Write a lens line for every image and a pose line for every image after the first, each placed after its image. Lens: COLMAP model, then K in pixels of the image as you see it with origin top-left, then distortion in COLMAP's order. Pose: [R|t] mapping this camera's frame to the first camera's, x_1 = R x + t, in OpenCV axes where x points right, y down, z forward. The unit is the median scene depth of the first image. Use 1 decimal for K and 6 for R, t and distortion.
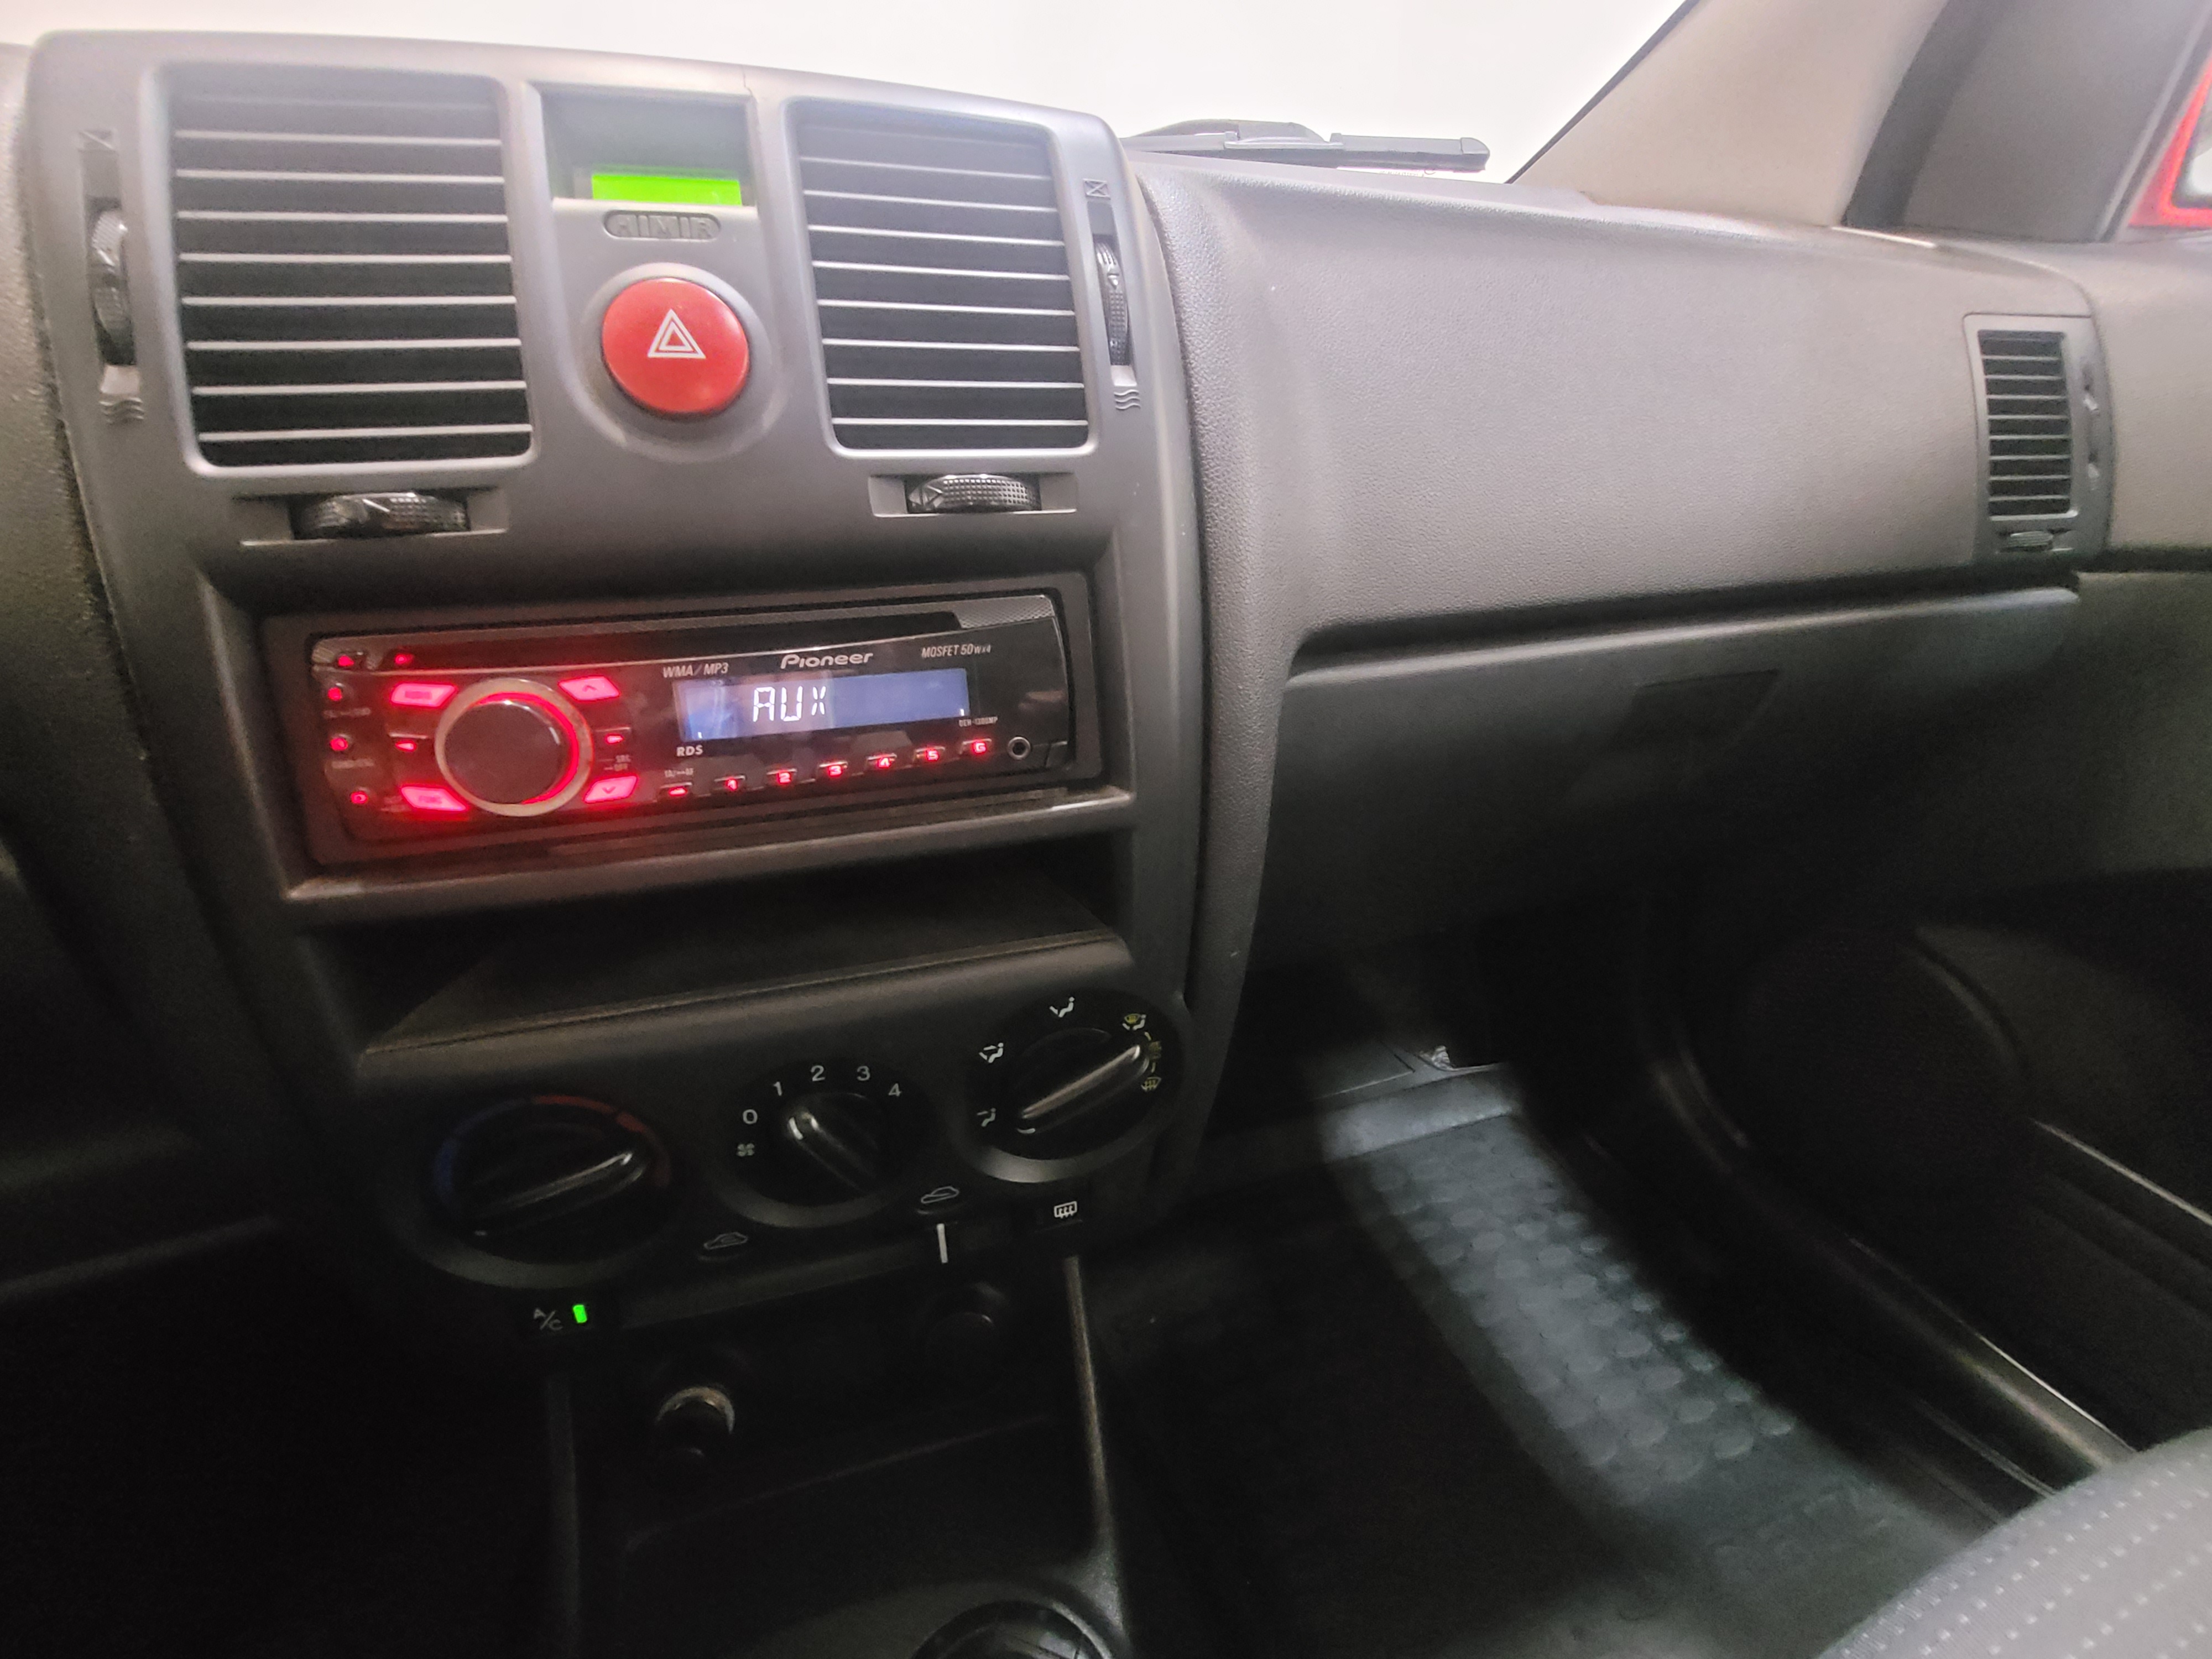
lens RADIAL K [[1034.7, 0, 1118.5], [0, 1034.7, 797.8], [0, 0, 1]] dist [0.003040, 0.000493]
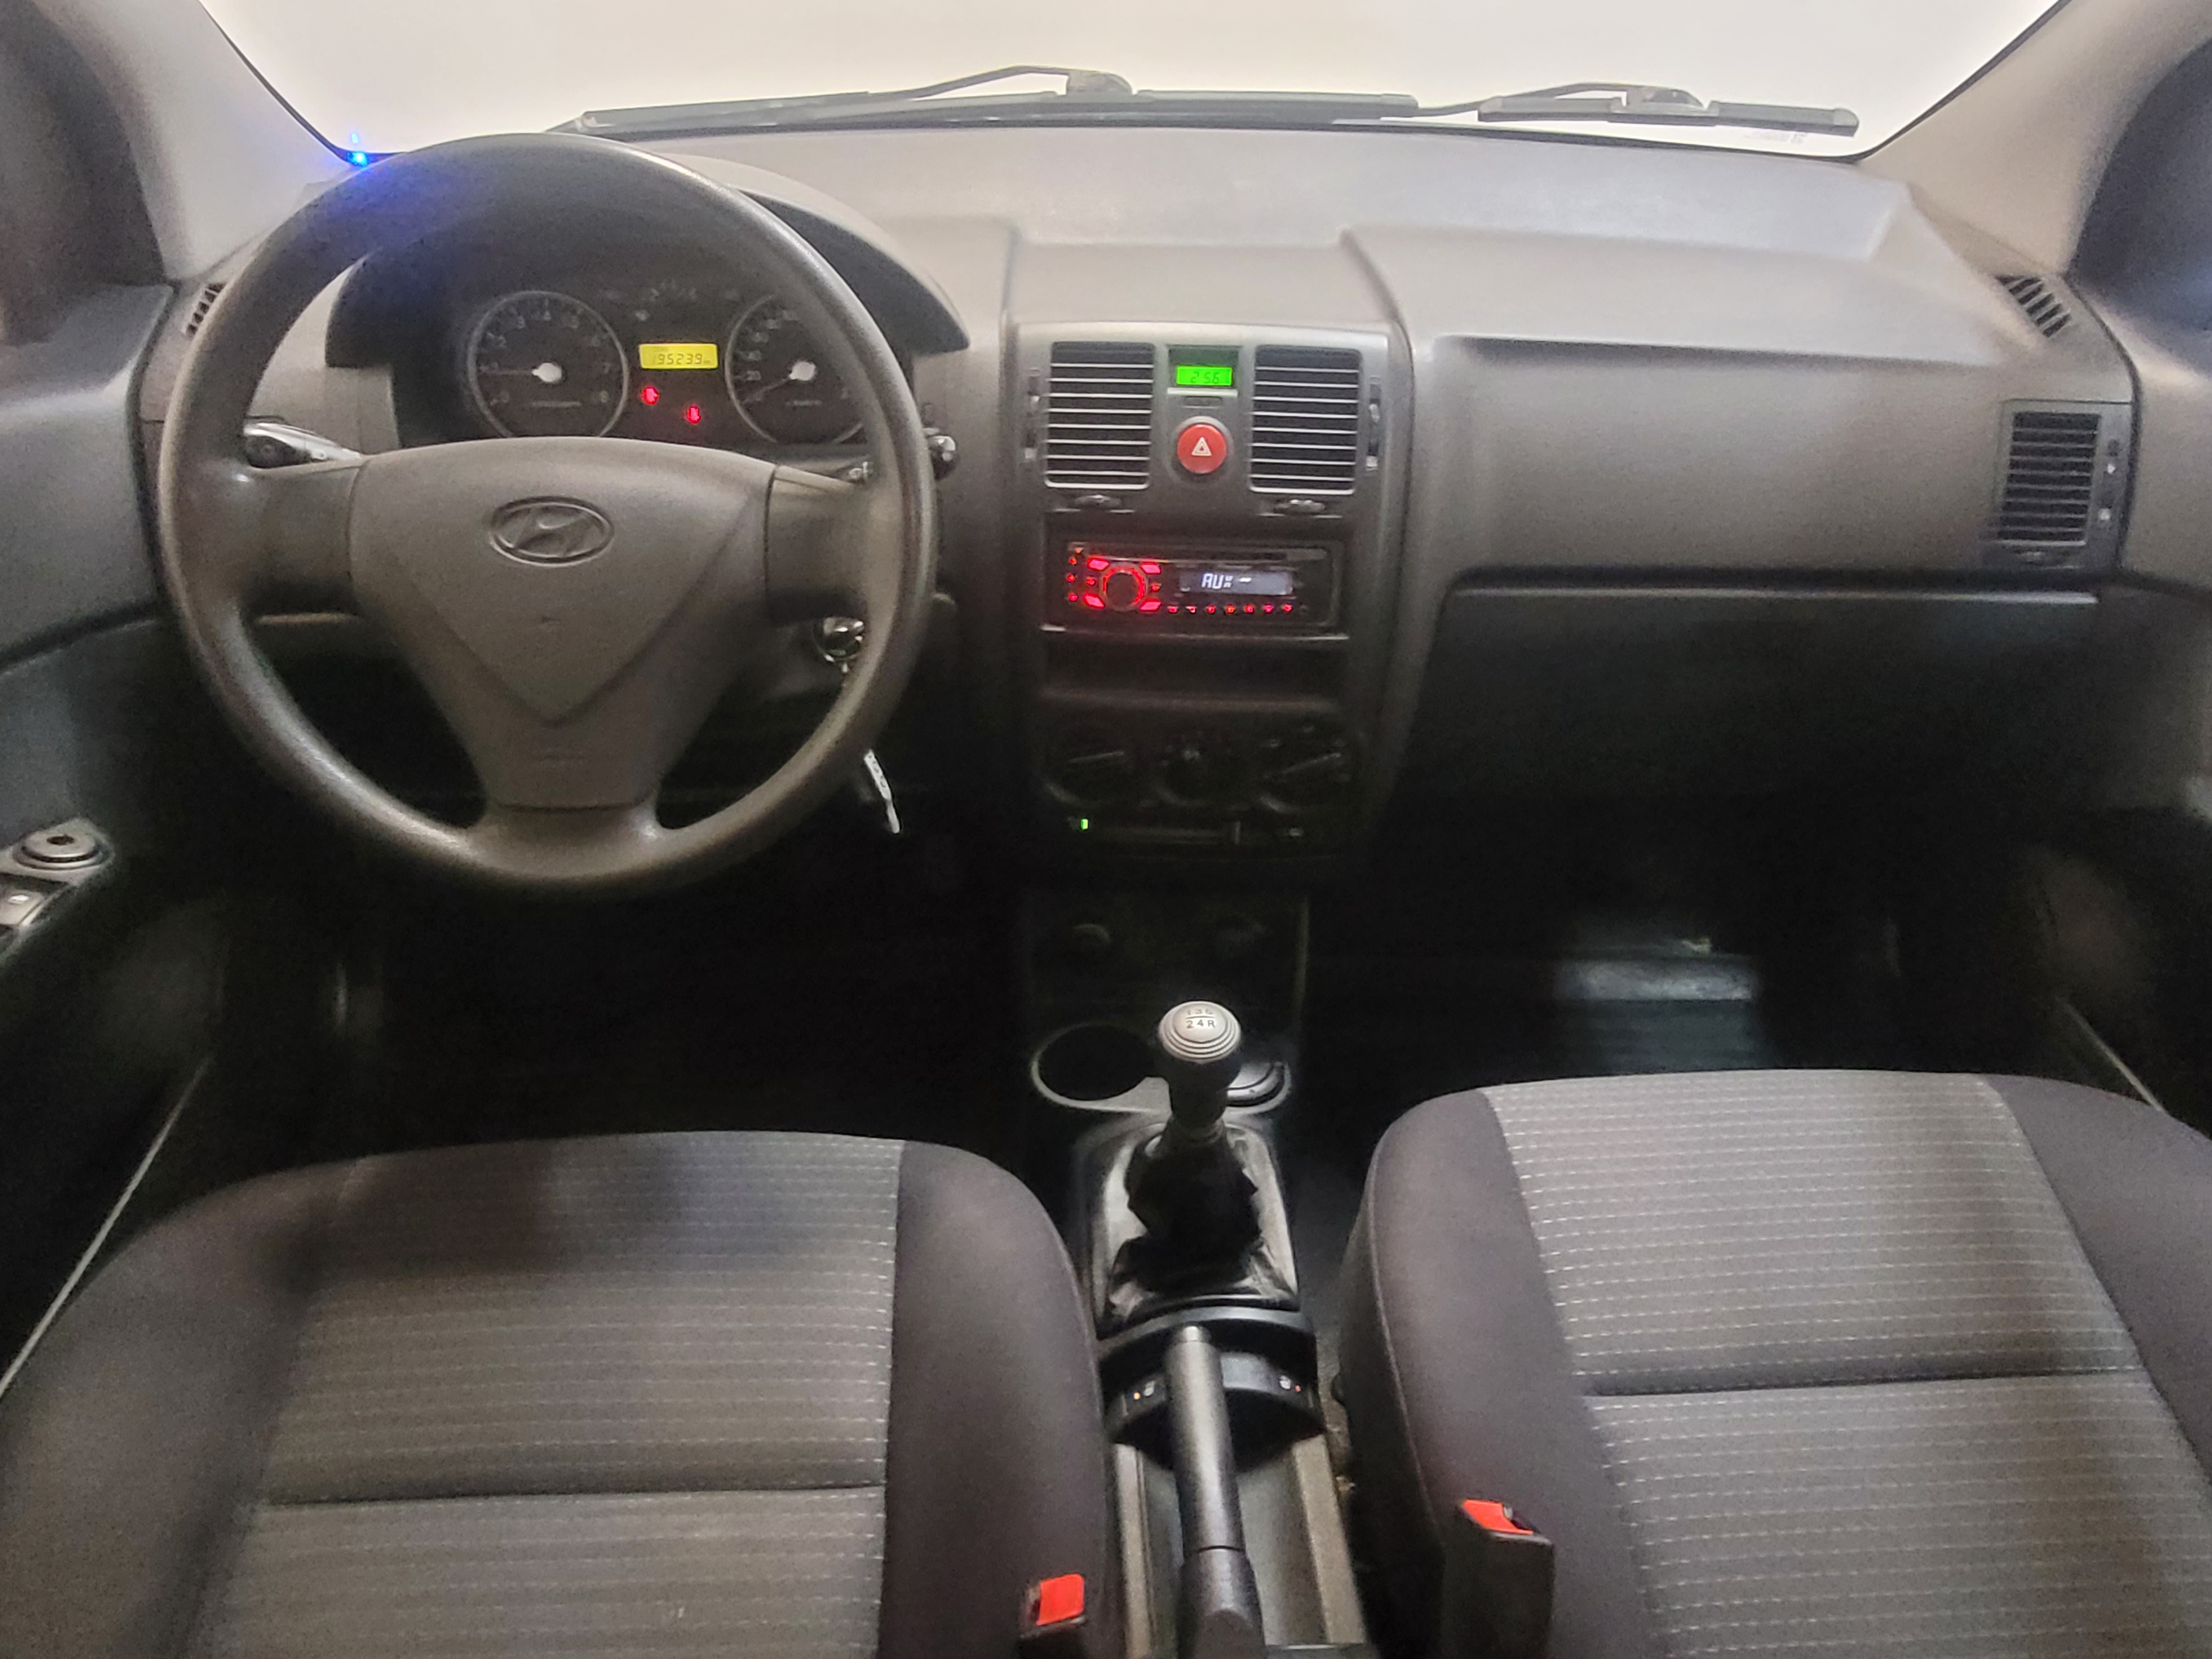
lens RADIAL K [[1034.7, 0, 1118.5], [0, 1034.7, 797.8], [0, 0, 1]] dist [0.003040, 0.000493]
pose [[0.935984, 0.191963, -0.295099, 0.298806], [-0.144169, 0.973748, 0.176156, 0.014582], [0.321168, -0.122335, 0.939088, -1.474917]]
